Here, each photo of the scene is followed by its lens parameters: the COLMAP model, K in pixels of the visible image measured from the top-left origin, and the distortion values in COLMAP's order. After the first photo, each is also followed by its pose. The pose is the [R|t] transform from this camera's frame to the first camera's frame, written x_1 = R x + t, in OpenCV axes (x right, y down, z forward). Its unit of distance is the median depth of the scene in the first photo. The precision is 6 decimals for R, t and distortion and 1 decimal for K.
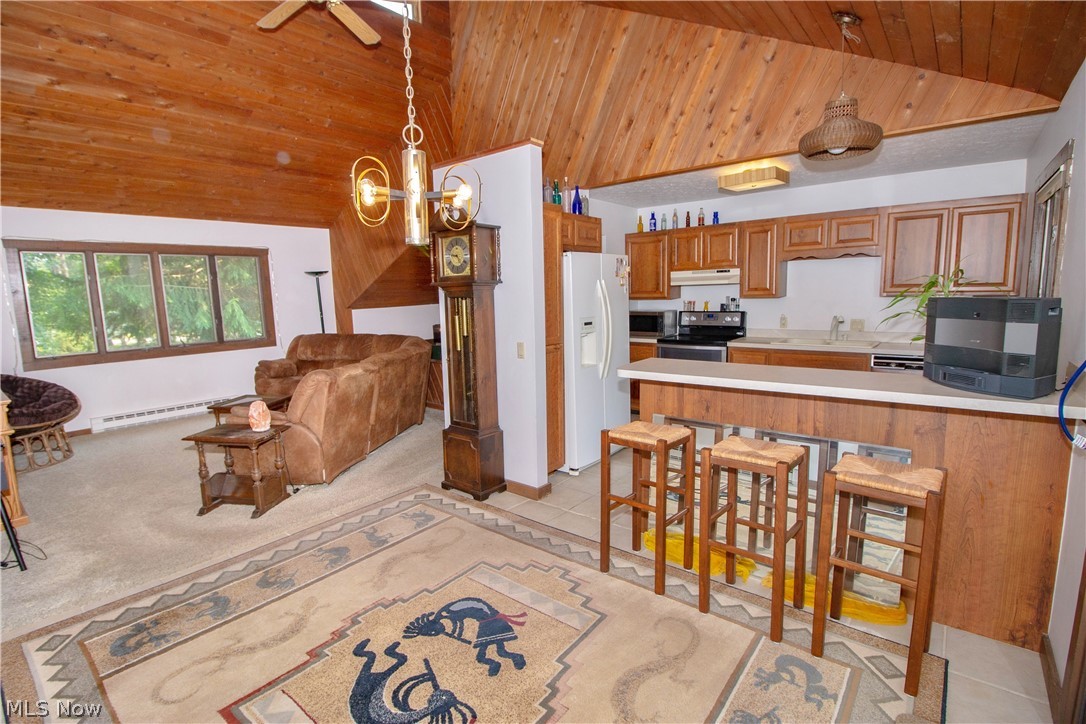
lens RADIAL K [[518.9, 0, 543.0], [0, 518.9, 362.0], [0, 0, 1]] dist [-0.002361, -0.000088]
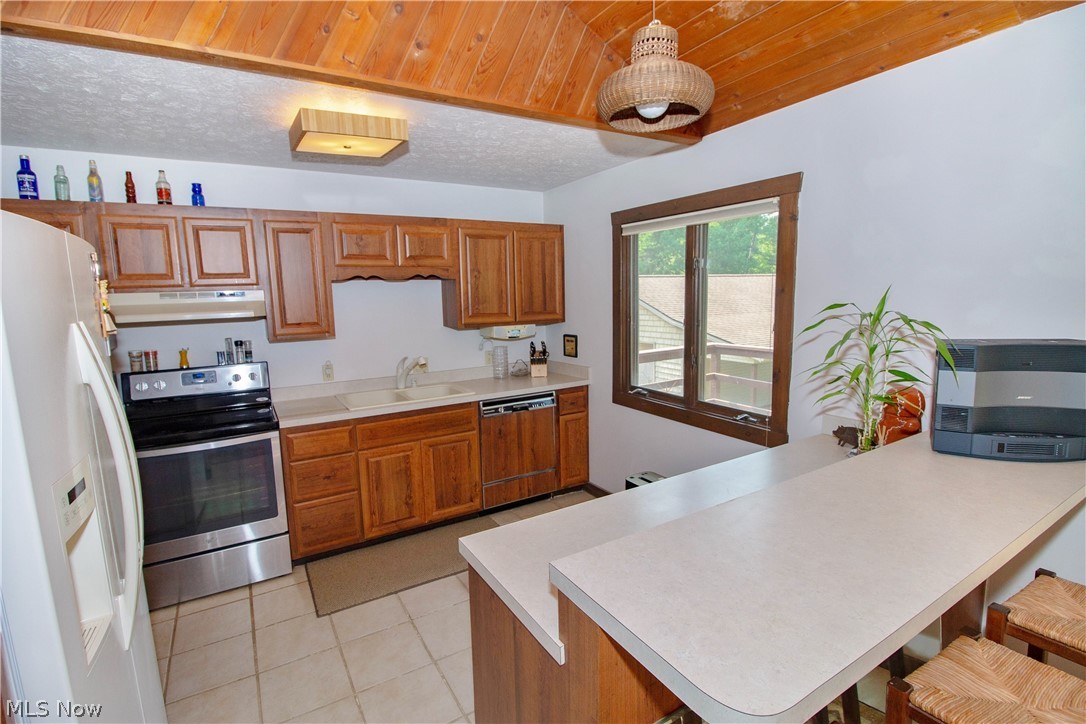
lens RADIAL K [[489.6, 0, 543.0], [0, 489.6, 362.0], [0, 0, 1]] dist [-0.040620, 0.000202]
pose [[0.320725, -0.109395, 0.940834, -0.033590], [0.140790, 0.987779, 0.066859, -0.093788], [-0.936650, 0.111017, 0.332207, 0.541690]]
